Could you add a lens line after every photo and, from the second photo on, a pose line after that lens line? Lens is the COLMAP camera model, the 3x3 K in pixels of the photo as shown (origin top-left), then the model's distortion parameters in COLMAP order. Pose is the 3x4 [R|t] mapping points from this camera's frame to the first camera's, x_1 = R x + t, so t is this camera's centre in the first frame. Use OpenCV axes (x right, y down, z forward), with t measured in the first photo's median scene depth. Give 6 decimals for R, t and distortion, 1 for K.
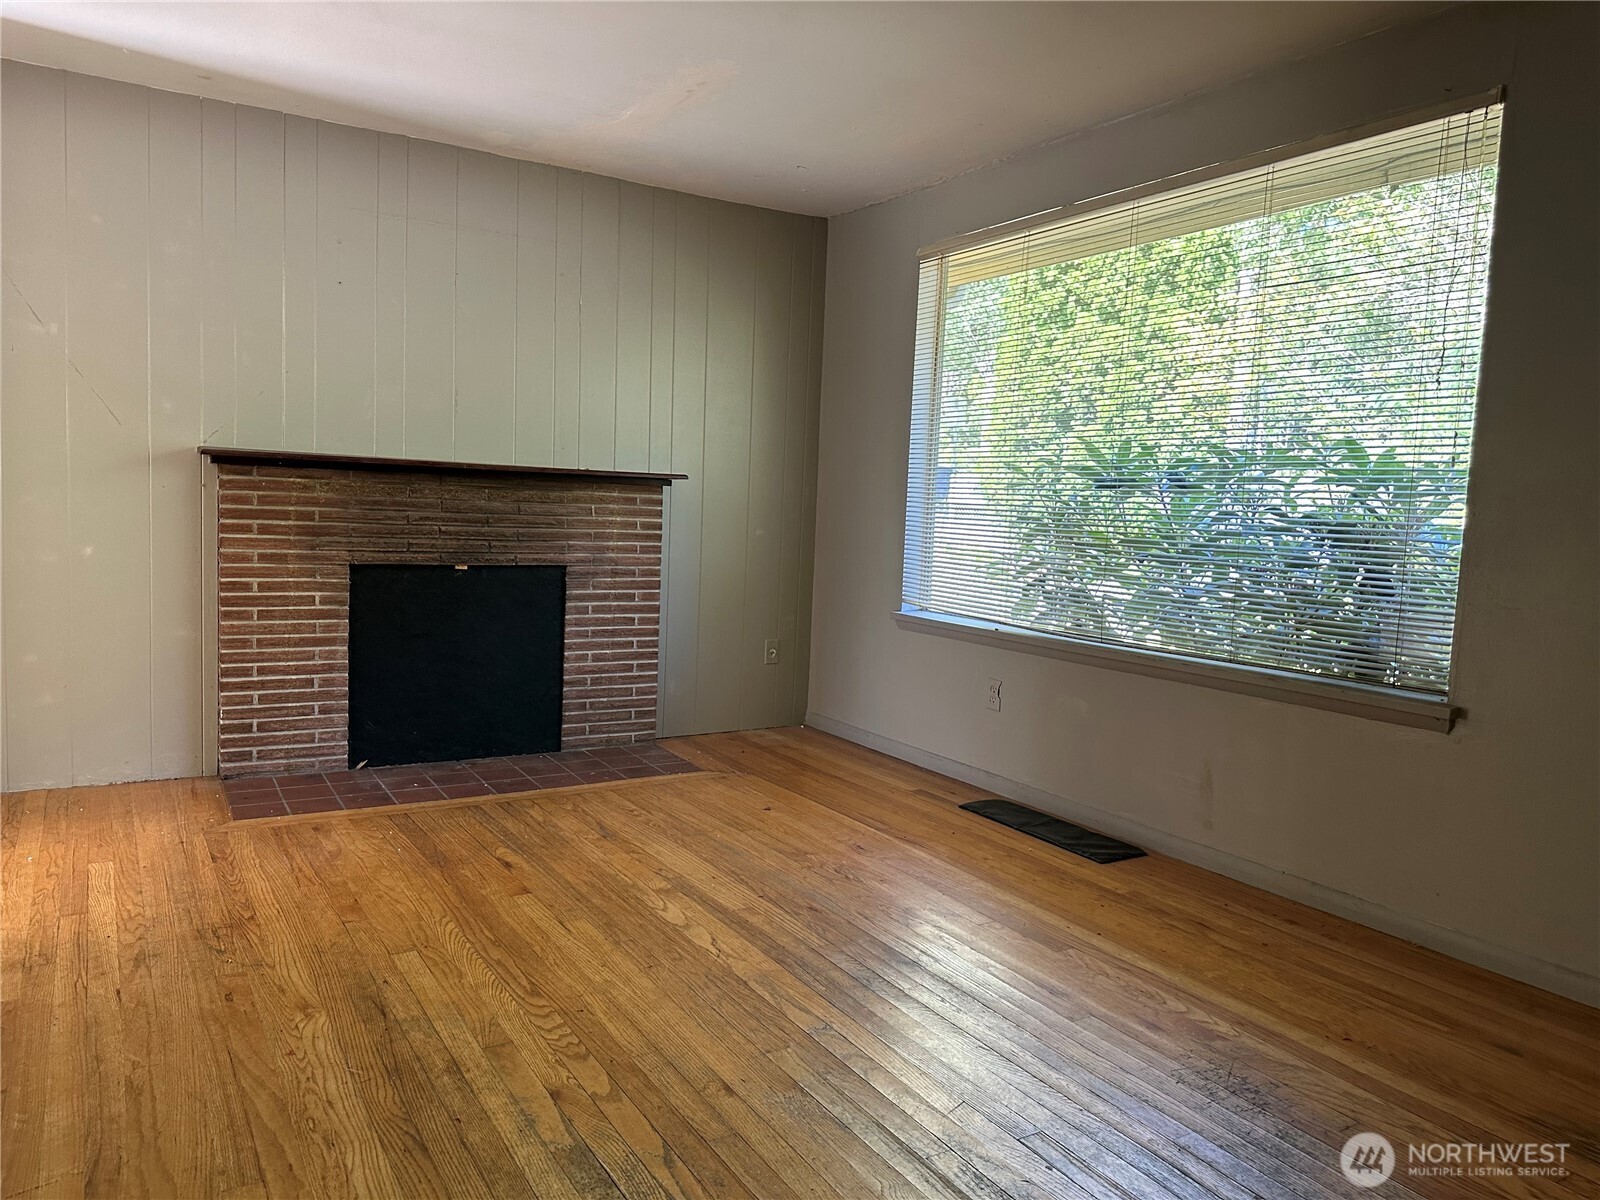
lens RADIAL K [[1129.8, 0, 804.4], [0, 1129.8, 596.9], [0, 0, 1]] dist [0.135469, -0.215981]
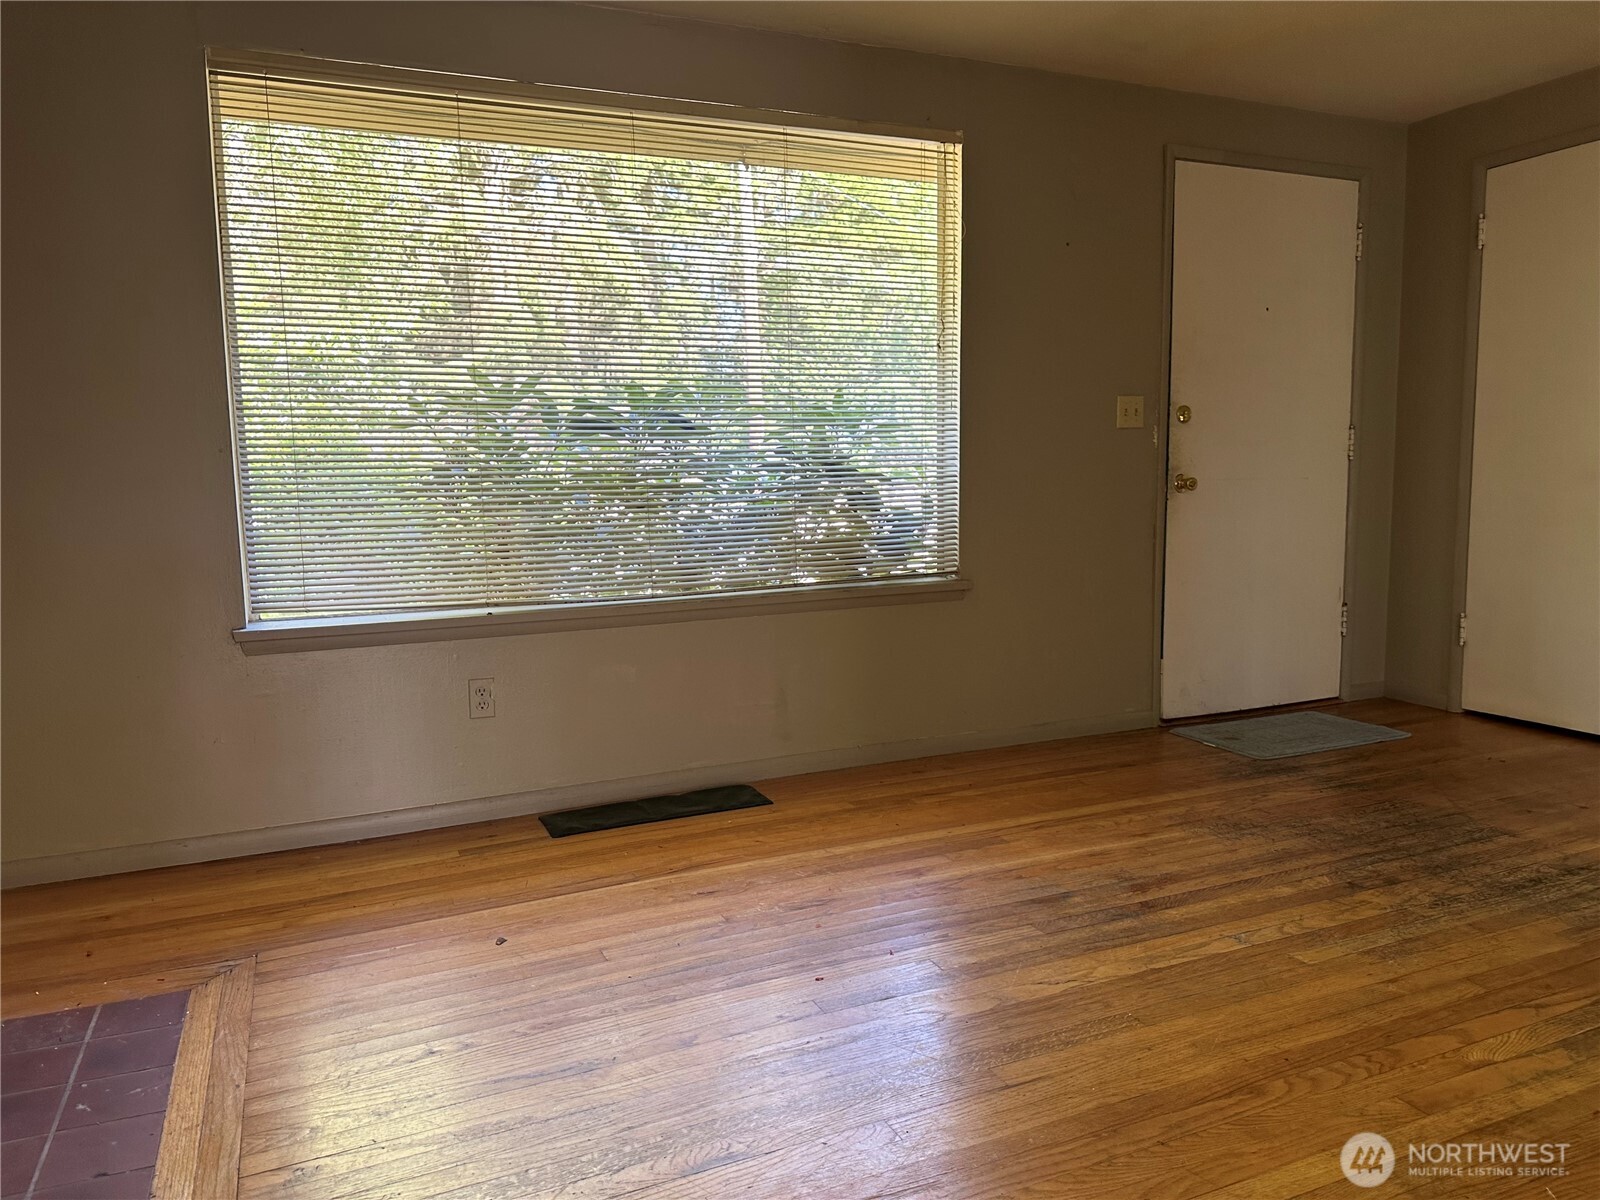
lens RADIAL K [[1129.8, 0, 804.4], [0, 1129.8, 596.9], [0, 0, 1]] dist [0.135469, -0.215981]
pose [[0.130601, -0.156251, 0.979045, -0.727016], [0.108823, 0.983795, 0.142493, -0.090322], [-0.985444, 0.087933, 0.145489, 0.861415]]
